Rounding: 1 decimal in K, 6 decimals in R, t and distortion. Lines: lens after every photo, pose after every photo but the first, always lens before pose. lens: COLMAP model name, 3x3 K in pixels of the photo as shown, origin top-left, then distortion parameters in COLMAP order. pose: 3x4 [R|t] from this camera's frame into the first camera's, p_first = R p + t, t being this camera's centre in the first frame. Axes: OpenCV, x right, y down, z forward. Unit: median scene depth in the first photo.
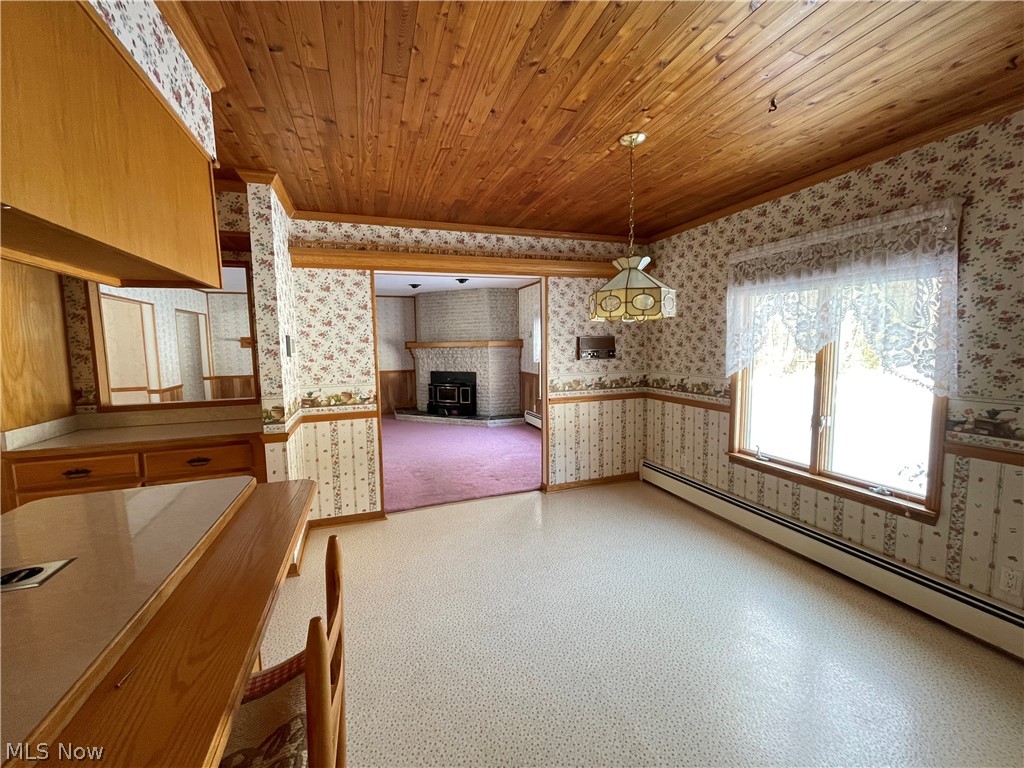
lens RADIAL K [[412.8, 0, 511.7], [0, 412.8, 382.3], [0, 0, 1]] dist [0.001291, -0.000053]
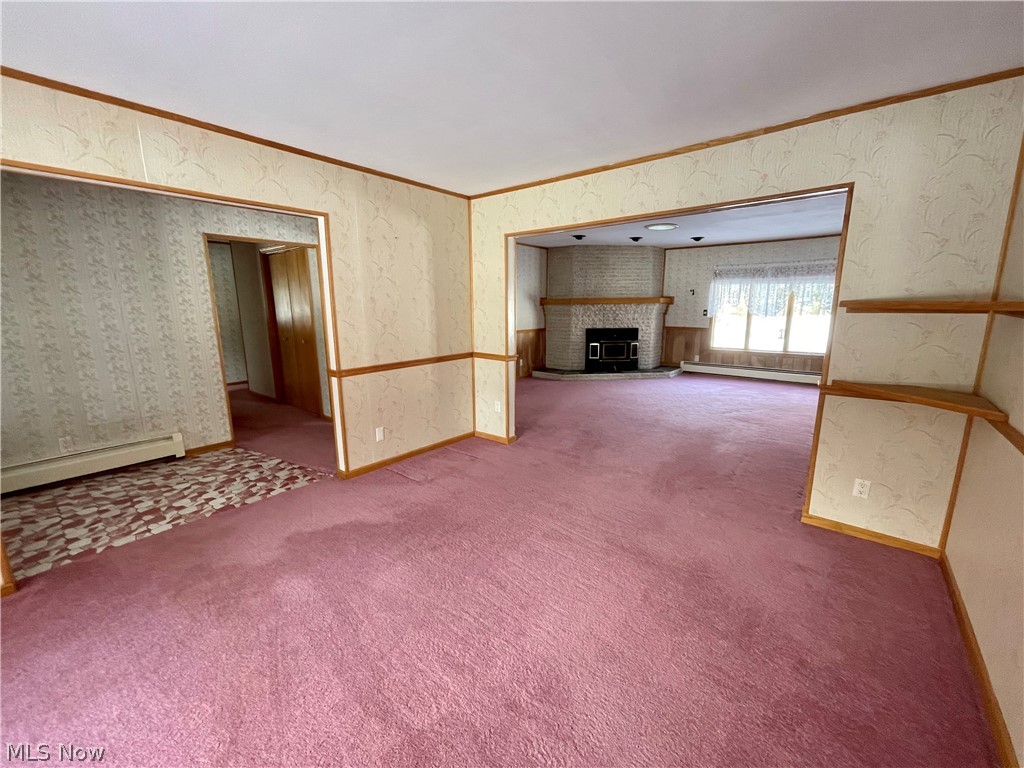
lens RADIAL K [[412.8, 0, 509.2], [0, 412.8, 383.7], [0, 0, 1]] dist [0.001291, -0.000053]
pose [[0.857694, -0.087457, 0.506668, -0.908162], [0.039676, 0.993747, 0.104369, -0.006351], [-0.512627, -0.069415, 0.855801, 0.253182]]
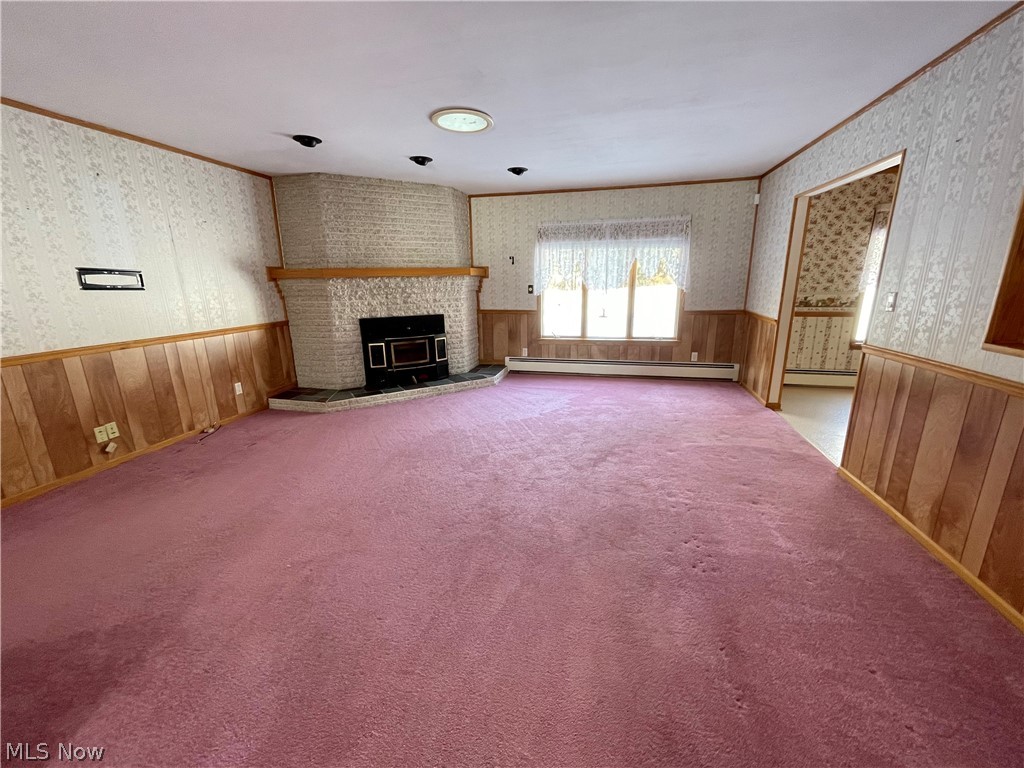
lens RADIAL K [[412.8, 0, 509.9], [0, 412.8, 386.2], [0, 0, 1]] dist [0.001291, -0.000053]
pose [[0.553049, -0.201212, 0.808487, -0.605227], [0.082560, 0.978858, 0.187137, -0.026550], [-0.829048, -0.036748, 0.557969, 0.509294]]
